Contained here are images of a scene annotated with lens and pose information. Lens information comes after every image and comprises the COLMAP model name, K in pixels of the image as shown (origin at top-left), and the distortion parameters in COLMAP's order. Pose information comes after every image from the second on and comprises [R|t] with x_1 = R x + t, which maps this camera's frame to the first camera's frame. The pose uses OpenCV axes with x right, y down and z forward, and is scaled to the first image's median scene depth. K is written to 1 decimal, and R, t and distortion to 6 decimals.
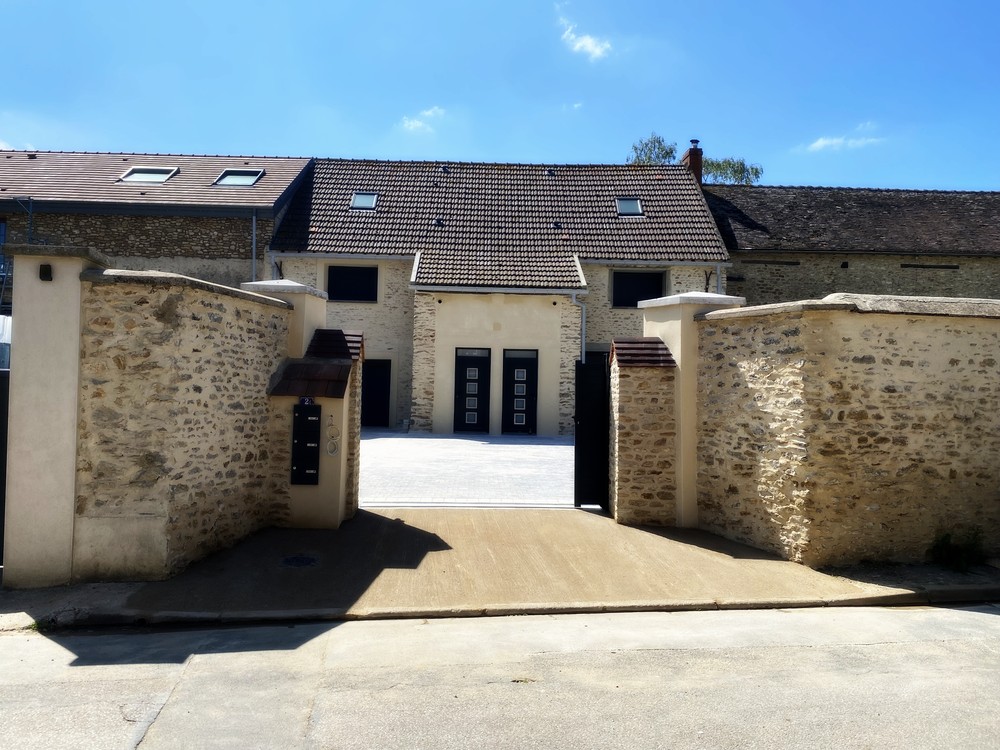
lens RADIAL K [[774.3, 0, 508.2], [0, 774.3, 381.9], [0, 0, 1]] dist [0.035061, -0.048208]
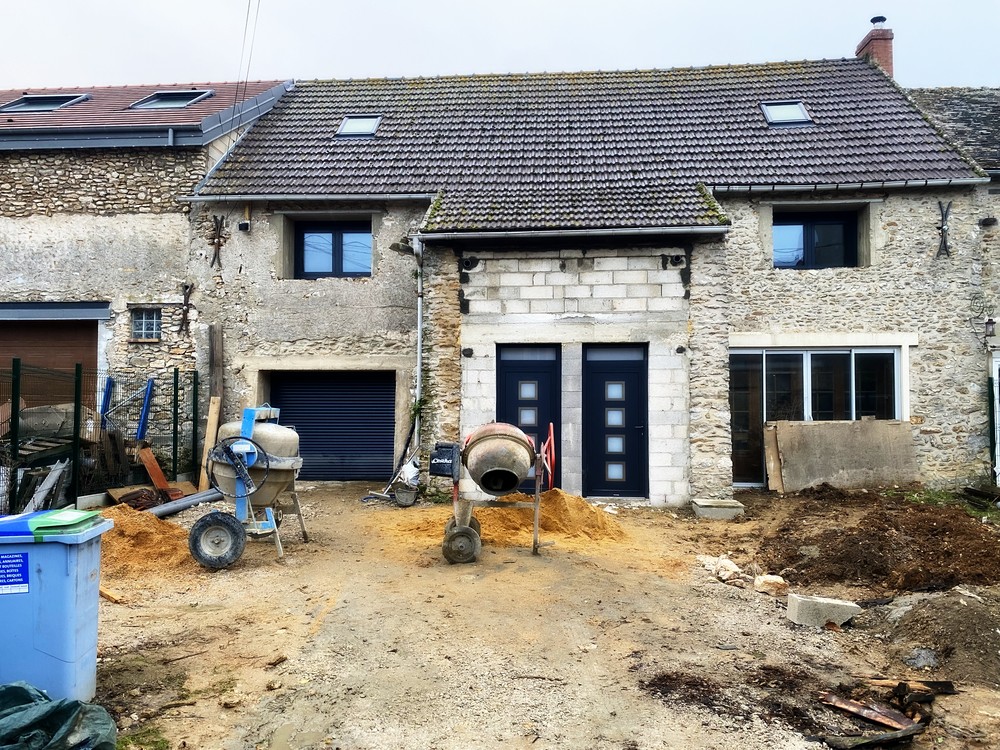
lens RADIAL K [[774.3, 0, 492.3], [0, 774.3, 387.2], [0, 0, 1]] dist [0.035061, -0.048208]
pose [[0.993095, -0.019988, -0.115595, -0.006795], [0.017512, 0.999596, -0.022398, -0.001177], [0.115996, 0.020219, 0.993044, 0.412983]]
